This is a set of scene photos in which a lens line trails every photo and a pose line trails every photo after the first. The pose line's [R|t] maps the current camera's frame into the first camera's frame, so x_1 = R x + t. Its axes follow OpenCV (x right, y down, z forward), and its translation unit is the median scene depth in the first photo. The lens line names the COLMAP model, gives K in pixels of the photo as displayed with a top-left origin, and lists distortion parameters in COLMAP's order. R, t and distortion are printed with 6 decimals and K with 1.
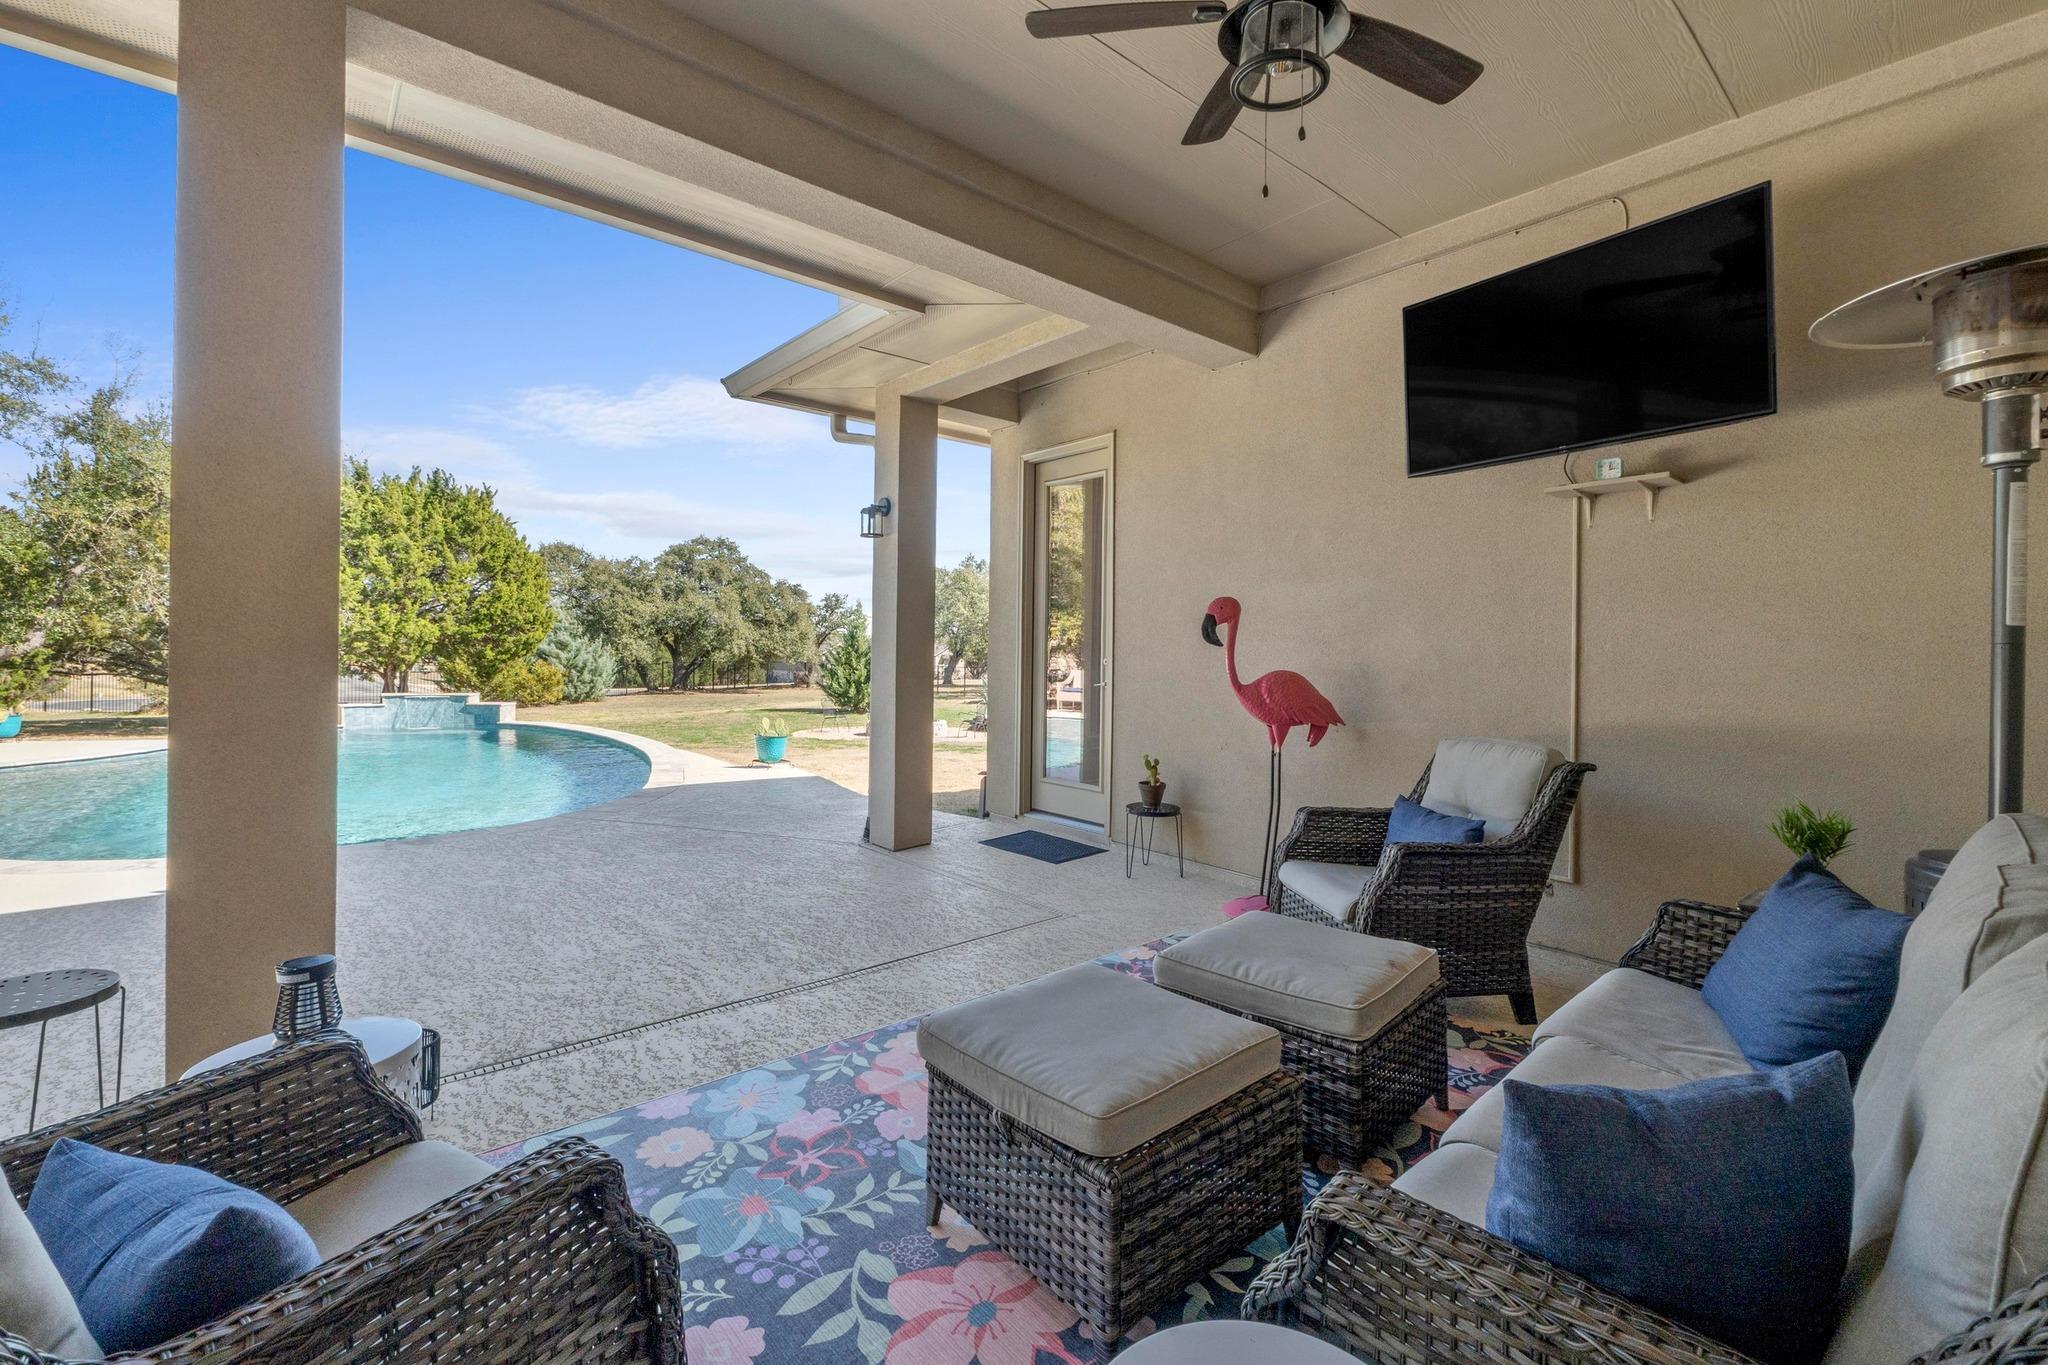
lens RADIAL K [[867.1, 0, 1019.6], [0, 867.1, 651.6], [0, 0, 1]] dist [-0.001330, -0.004775]
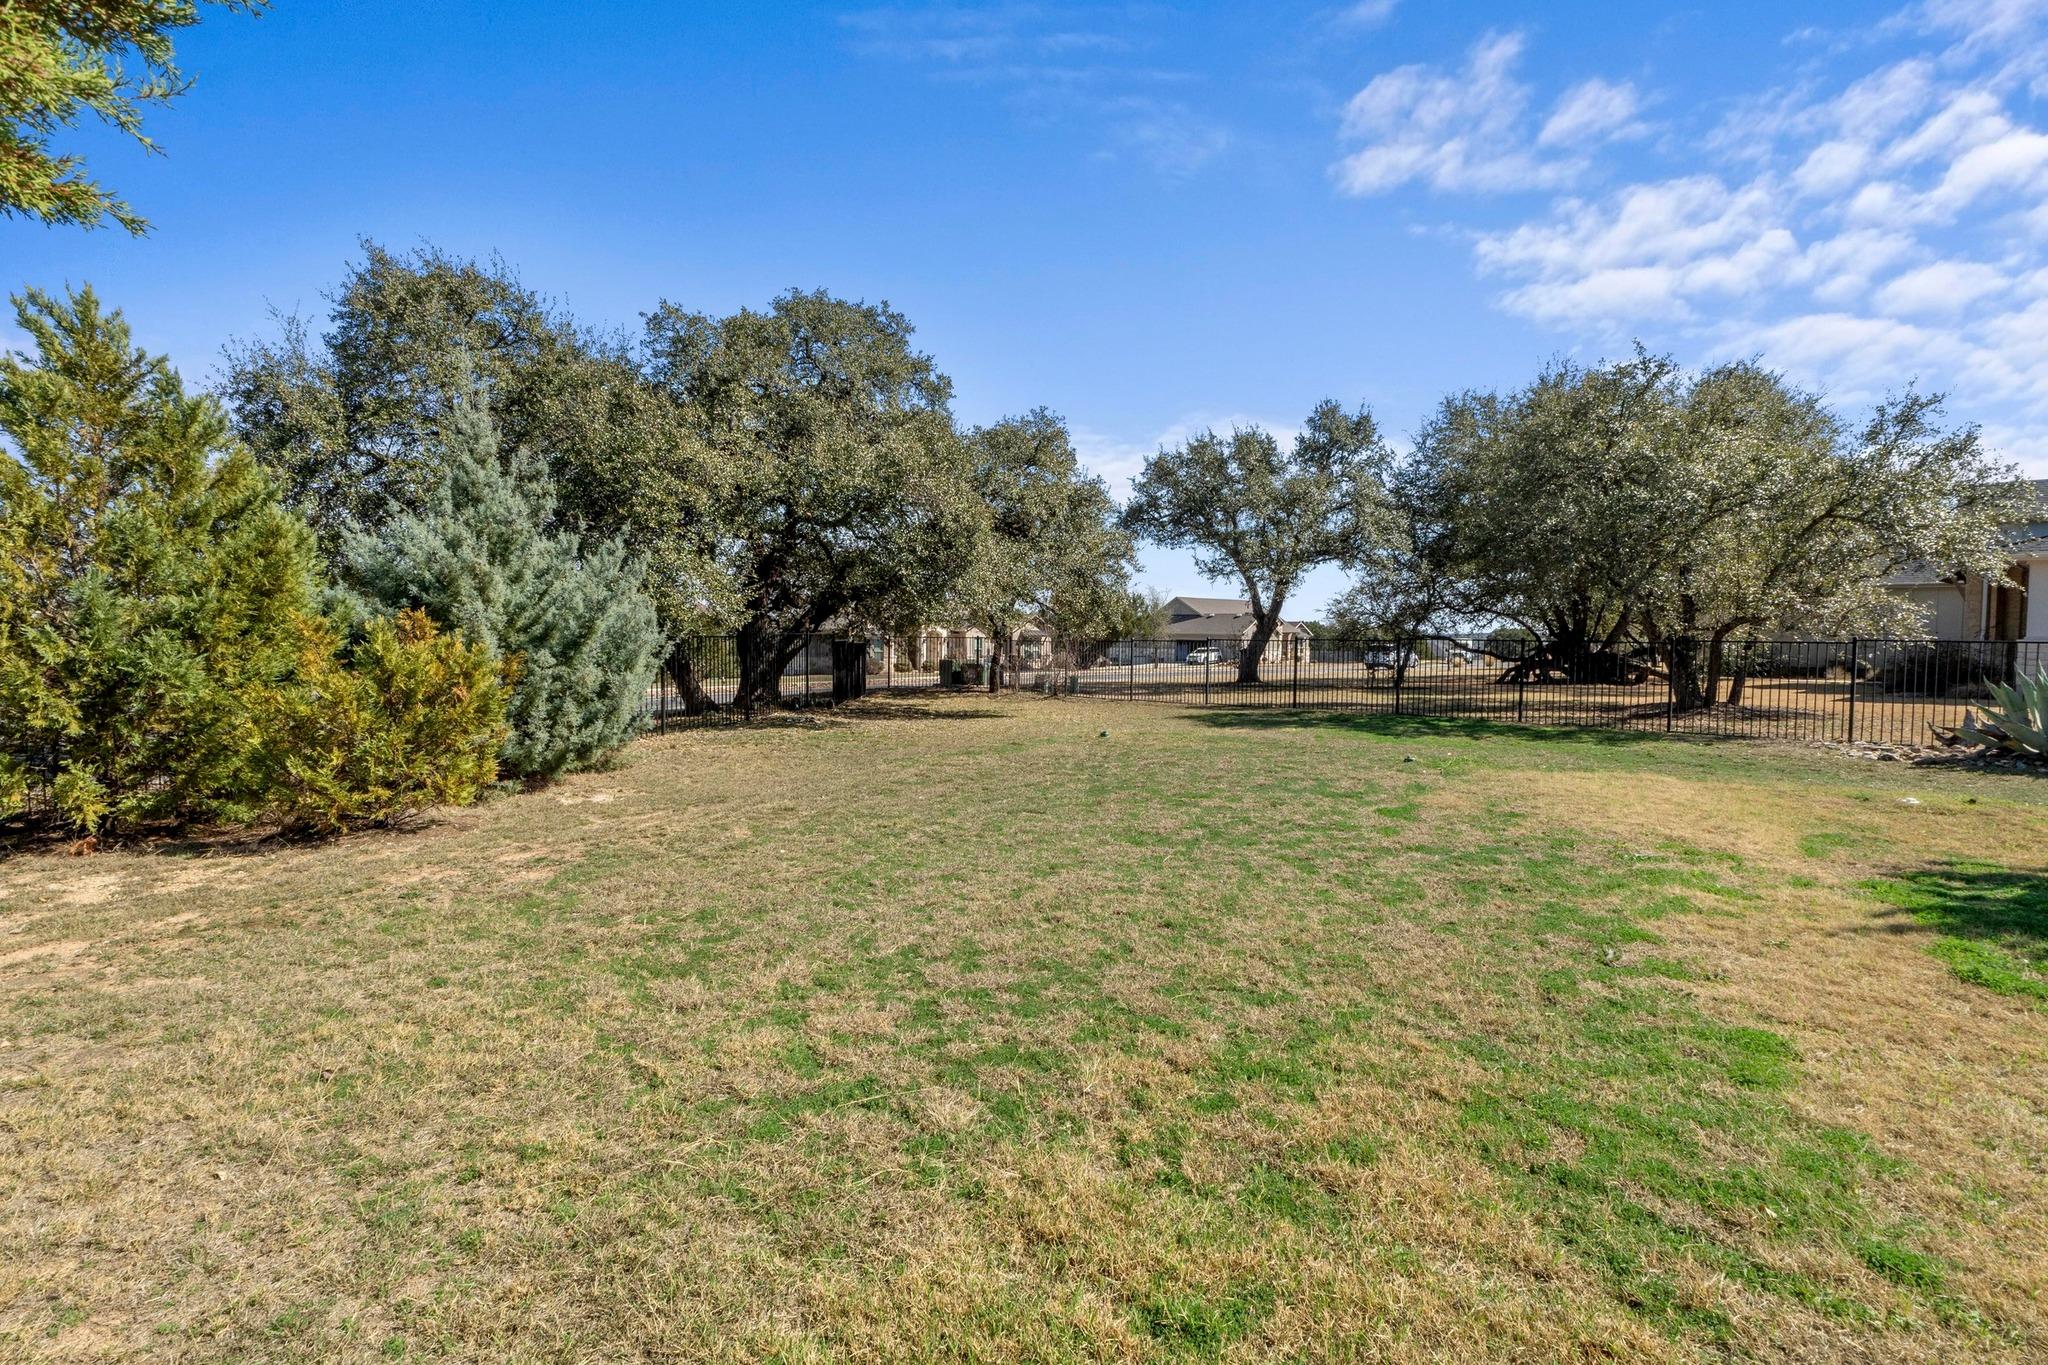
lens RADIAL K [[1025.9, 0, 1016.1], [0, 1025.9, 678.9], [0, 0, 1]] dist [-0.008501, 0.000705]
pose [[0.998589, -0.002774, 0.053025, -0.652353], [0.000389, 0.998990, 0.044935, 0.026390], [-0.053096, -0.044851, 0.997582, 1.168160]]
